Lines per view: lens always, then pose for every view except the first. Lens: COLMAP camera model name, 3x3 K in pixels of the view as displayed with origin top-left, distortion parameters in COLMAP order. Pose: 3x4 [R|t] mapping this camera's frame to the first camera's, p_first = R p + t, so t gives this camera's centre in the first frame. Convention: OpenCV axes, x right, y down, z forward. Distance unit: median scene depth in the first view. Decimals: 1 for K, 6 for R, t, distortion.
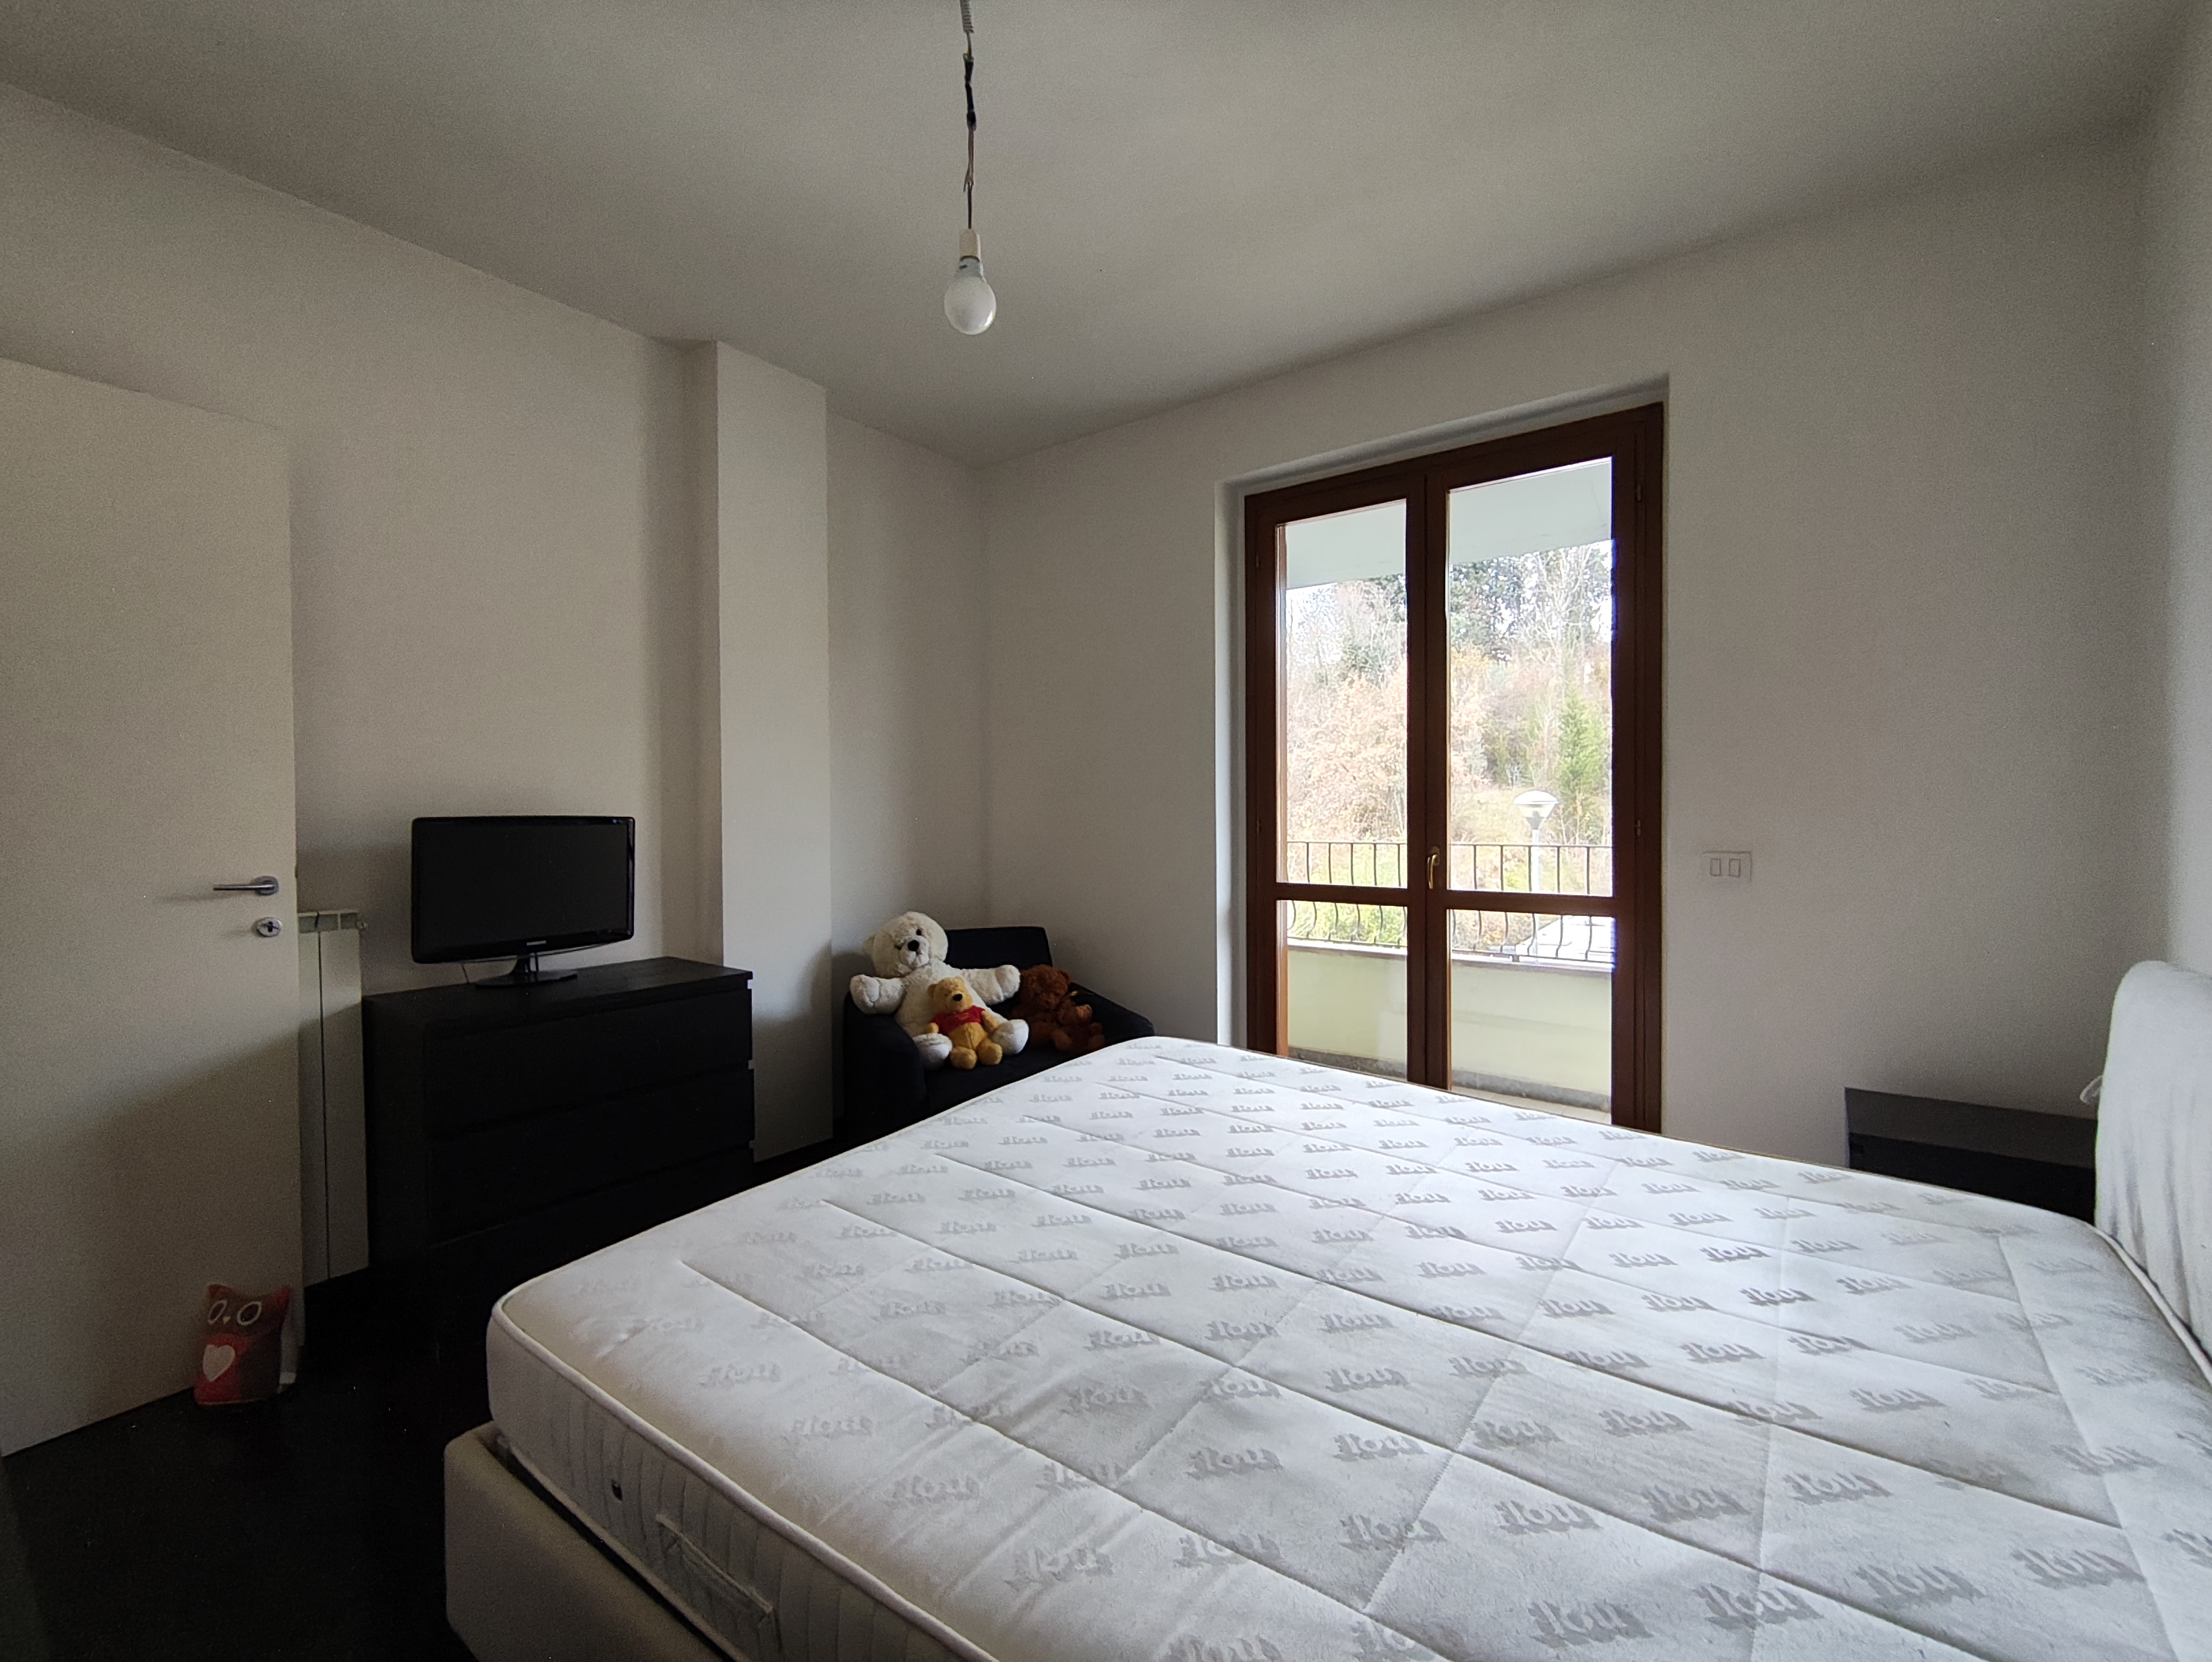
lens RADIAL K [[966.5, 0, 1120.6], [0, 966.5, 829.0], [0, 0, 1]] dist [-0.001636, 0.002390]
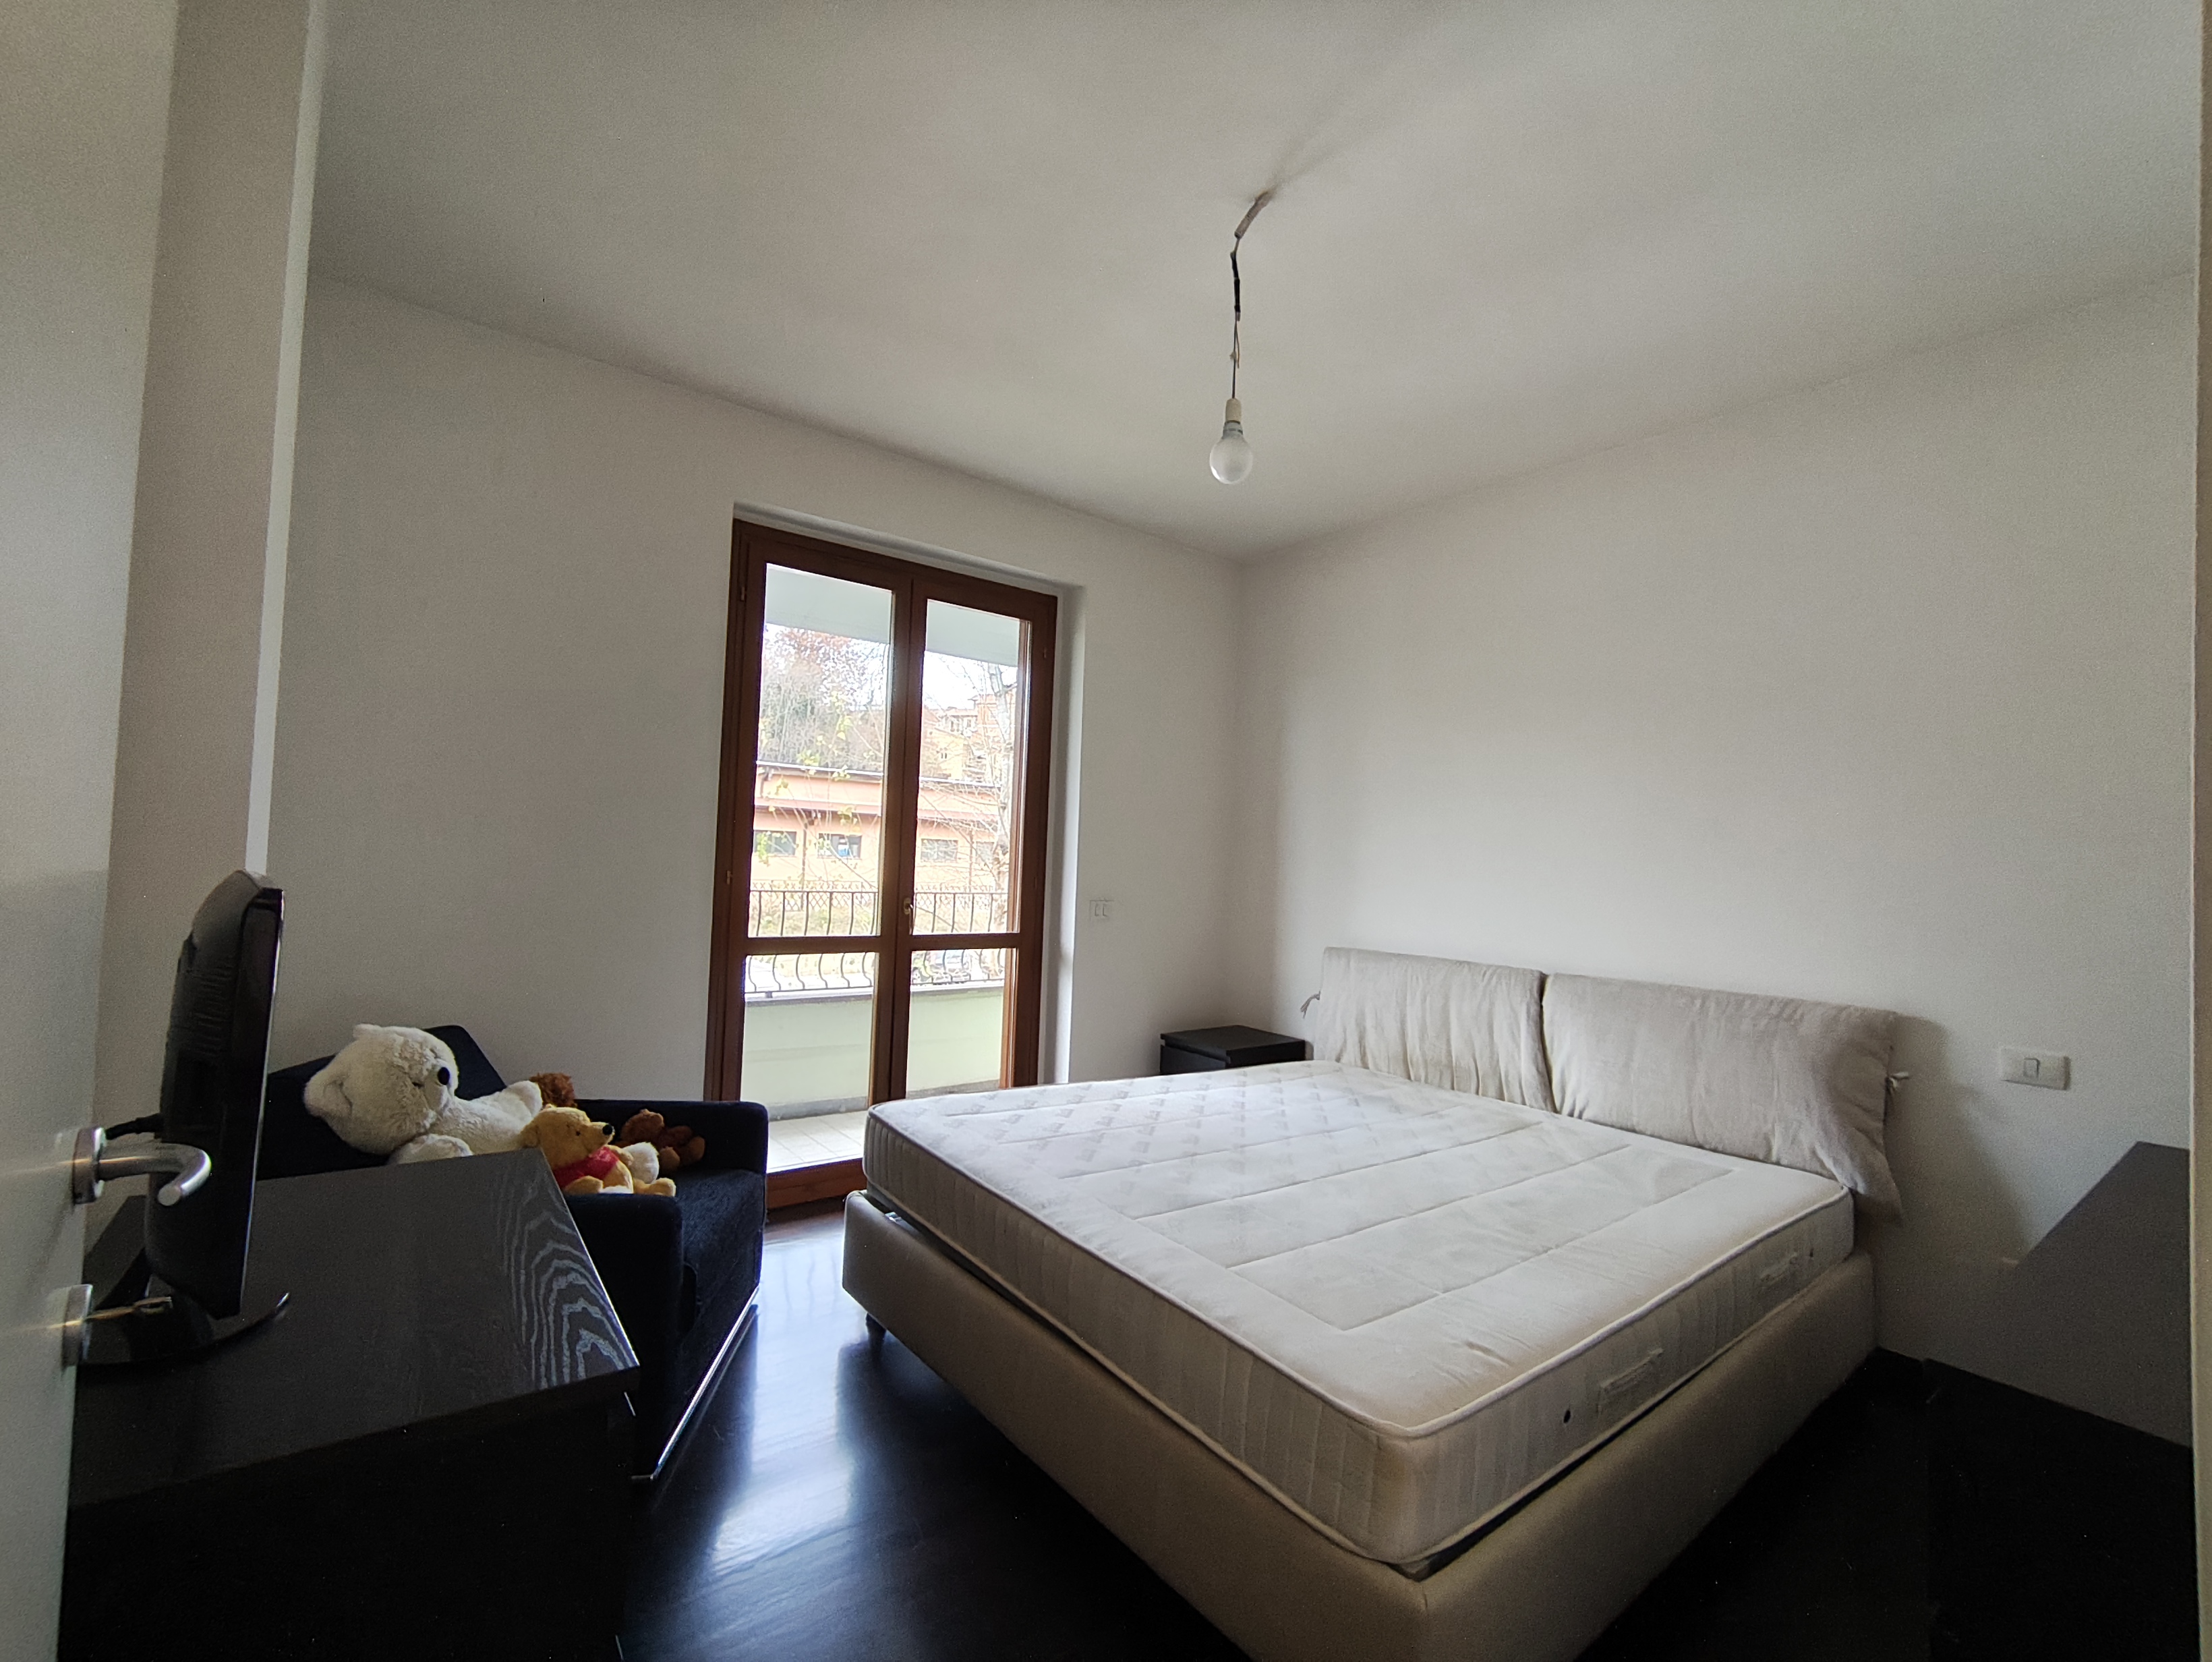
lens RADIAL K [[966.5, 0, 1108.4], [0, 966.5, 830.5], [0, 0, 1]] dist [-0.001636, 0.002390]
pose [[0.270040, 0.048804, 0.961611, -0.732963], [-0.028396, 0.998684, -0.042711, -0.019727], [-0.962430, -0.015772, 0.271071, 0.457626]]
